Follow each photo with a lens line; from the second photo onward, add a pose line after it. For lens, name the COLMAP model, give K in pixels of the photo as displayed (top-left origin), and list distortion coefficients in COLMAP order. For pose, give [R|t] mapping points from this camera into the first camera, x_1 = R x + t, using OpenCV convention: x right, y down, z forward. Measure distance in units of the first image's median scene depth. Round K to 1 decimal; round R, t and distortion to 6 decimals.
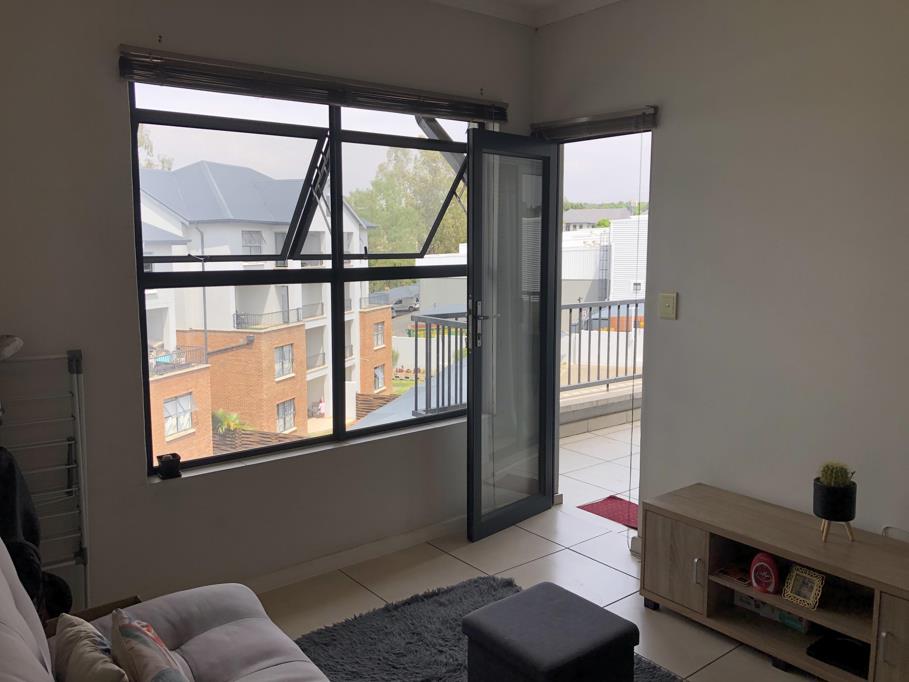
lens RADIAL K [[738.8, 0, 438.5], [0, 738.8, 339.1], [0, 0, 1]] dist [0.048112, -0.071261]
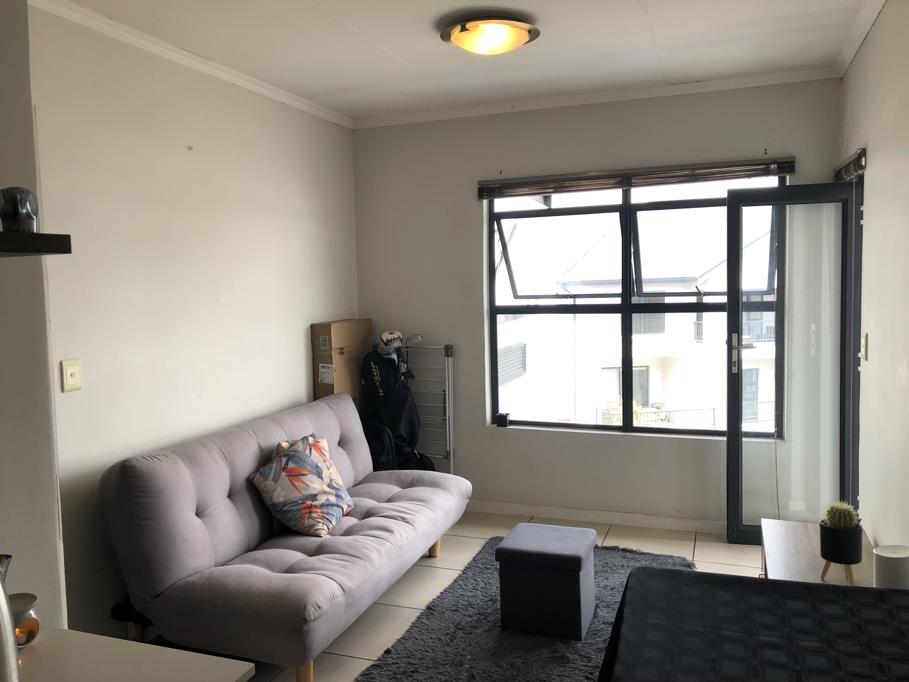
lens RADIAL K [[738.8, 0, 438.5], [0, 738.8, 339.1], [0, 0, 1]] dist [0.048112, -0.071261]
pose [[0.510329, 0.058345, -0.857998, 0.886901], [-0.092657, 0.995618, 0.012591, -0.015990], [0.854973, 0.073074, 0.513499, 0.002786]]
